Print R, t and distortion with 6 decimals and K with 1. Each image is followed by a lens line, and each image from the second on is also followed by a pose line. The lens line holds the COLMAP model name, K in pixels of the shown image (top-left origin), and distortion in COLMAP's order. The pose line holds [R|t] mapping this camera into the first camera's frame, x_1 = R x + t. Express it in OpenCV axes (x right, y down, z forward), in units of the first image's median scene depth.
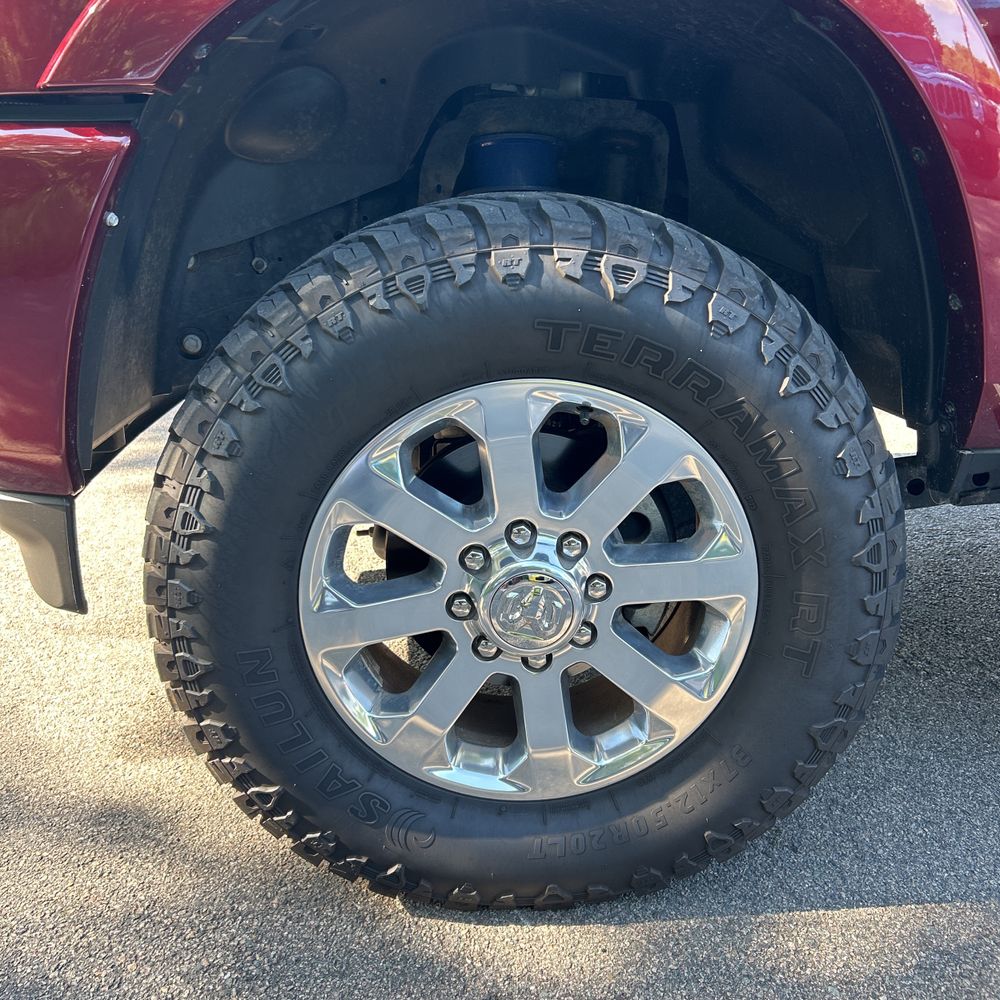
lens RADIAL K [[1013.4, 0, 499.6], [0, 1013.4, 489.4], [0, 0, 1]] dist [0.014831, 0.000000]
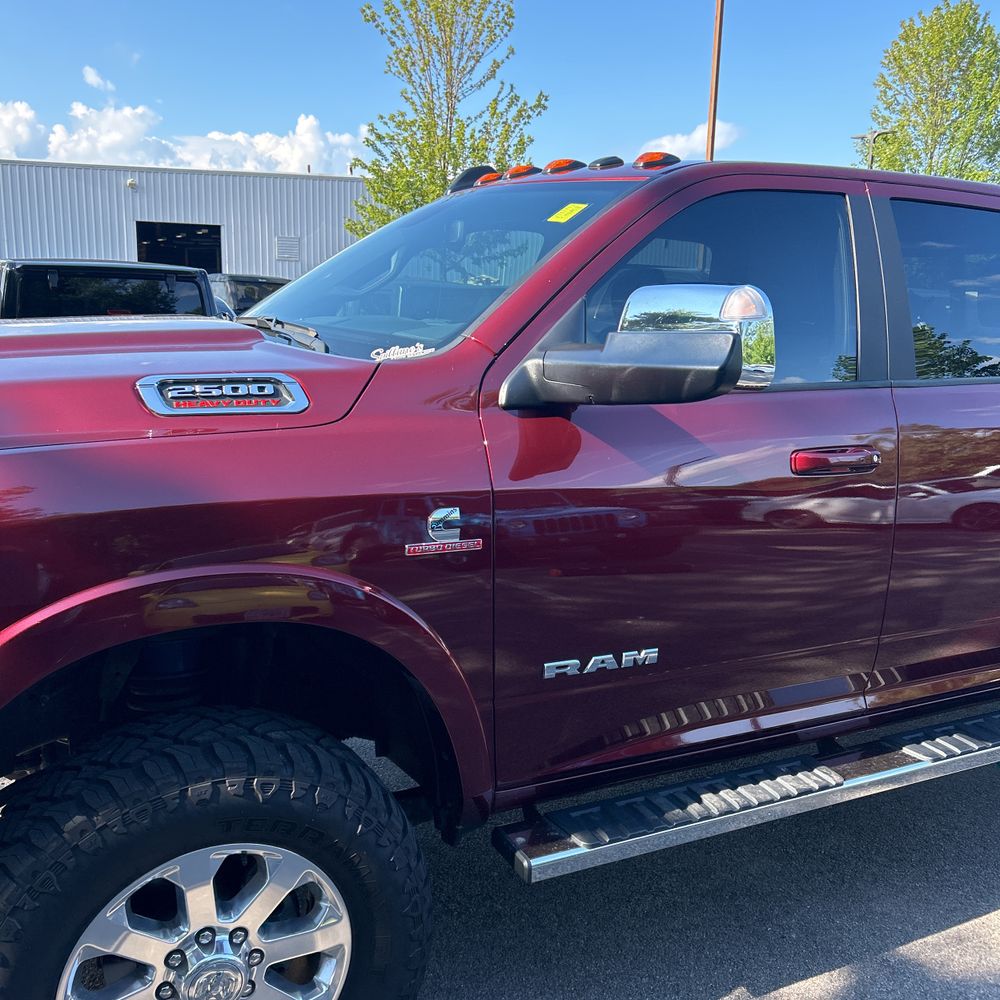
lens RADIAL K [[1013.4, 0, 501.8], [0, 1013.4, 505.4], [0, 0, 1]] dist [0.014831, 0.000000]
pose [[0.905702, -0.040217, 0.422003, -0.227701], [0.087075, 0.991912, -0.092351, -0.489521], [-0.414876, 0.120388, 0.901879, -0.799454]]
